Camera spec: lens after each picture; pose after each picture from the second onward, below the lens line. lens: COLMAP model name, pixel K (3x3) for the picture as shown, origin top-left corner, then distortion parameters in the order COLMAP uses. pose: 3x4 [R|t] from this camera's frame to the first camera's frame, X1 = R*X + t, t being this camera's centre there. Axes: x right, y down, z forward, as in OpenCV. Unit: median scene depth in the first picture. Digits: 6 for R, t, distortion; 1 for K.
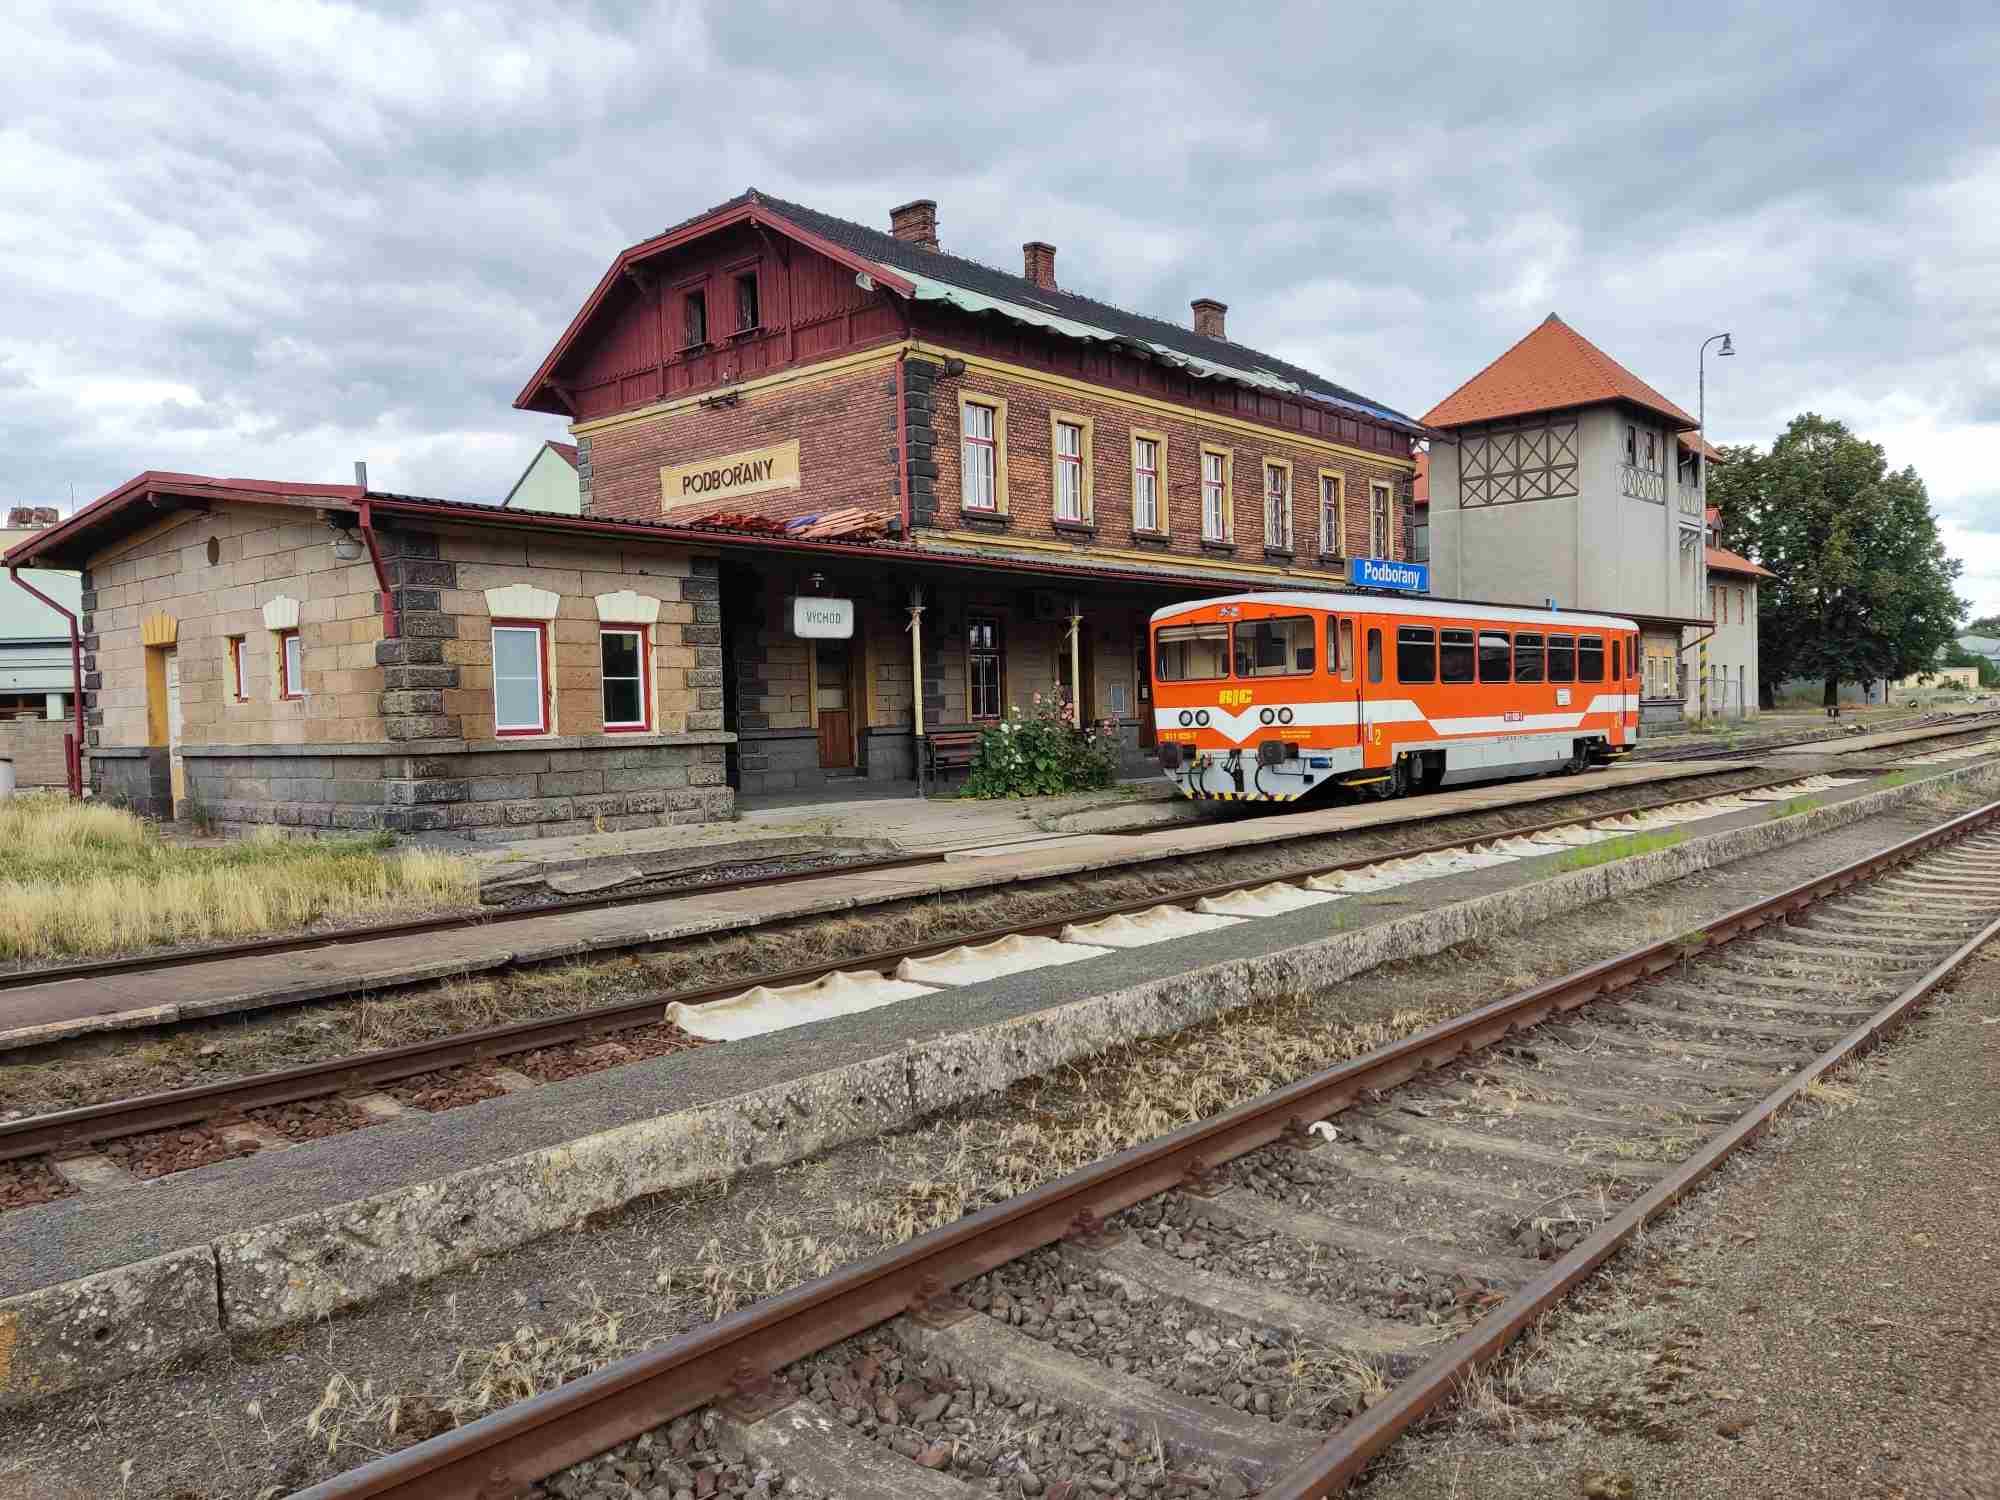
lens RADIAL K [[1459.2, 0, 1000.0], [0, 1459.2, 750.0], [0, 0, 1]] dist [0.116775, -0.168370]
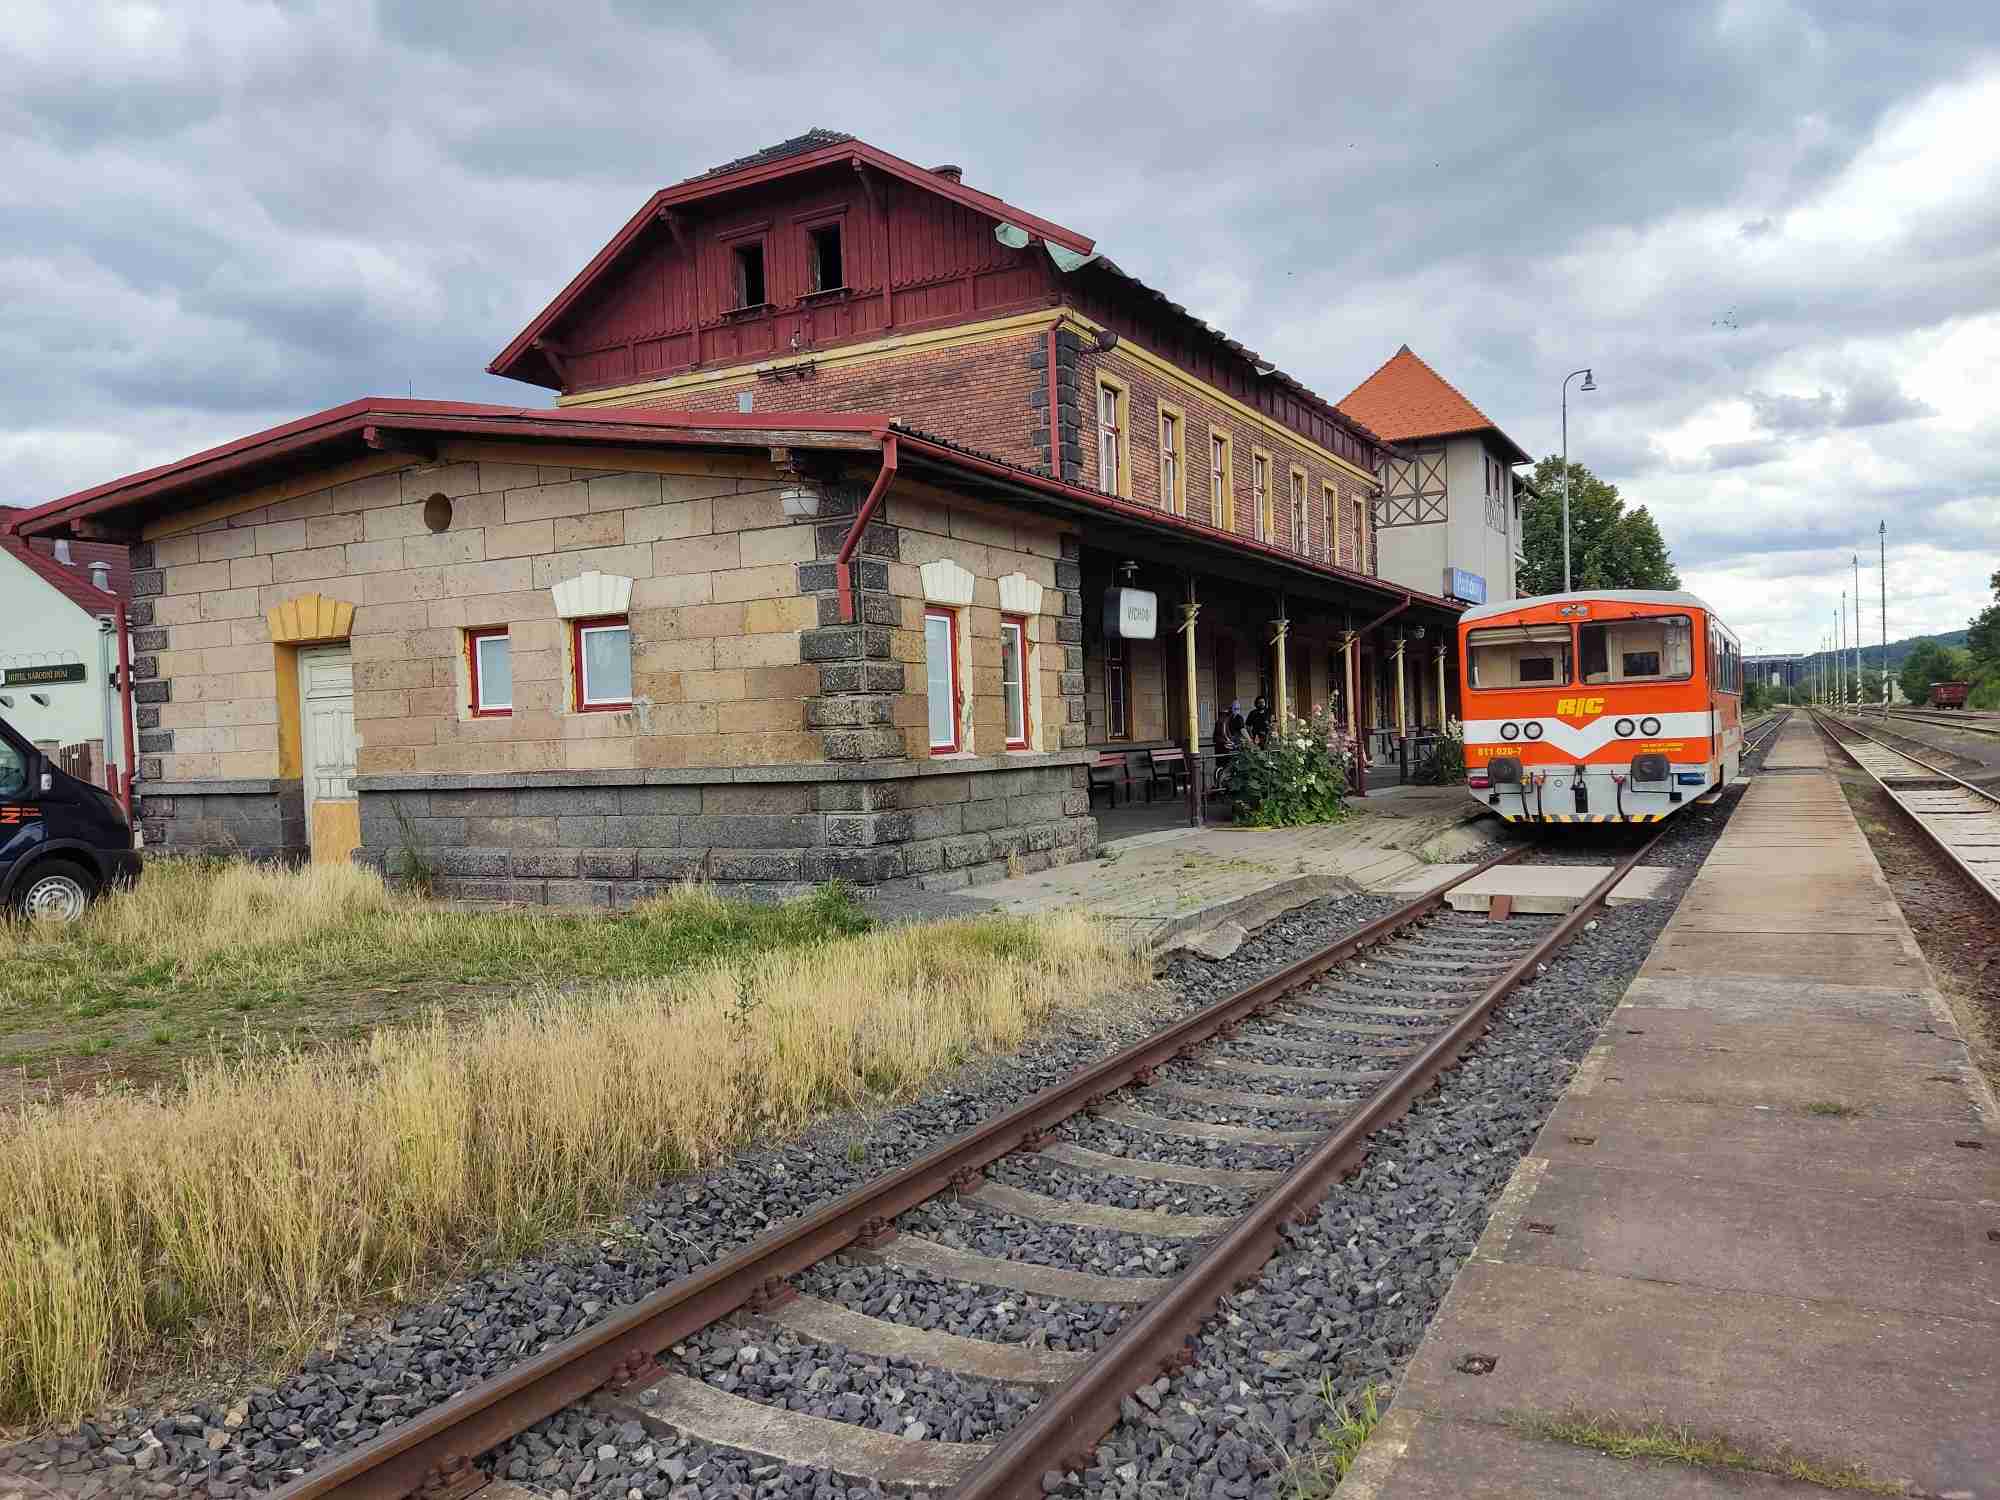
lens RADIAL K [[1475.8, 0, 1000.0], [0, 1475.8, 750.0], [0, 0, 1]] dist [0.098109, -0.101622]
pose [[0.974312, -0.009622, 0.224998, -0.383592], [0.014376, 0.999707, -0.019499, 0.002848], [-0.224745, 0.022233, 0.974164, 0.191449]]
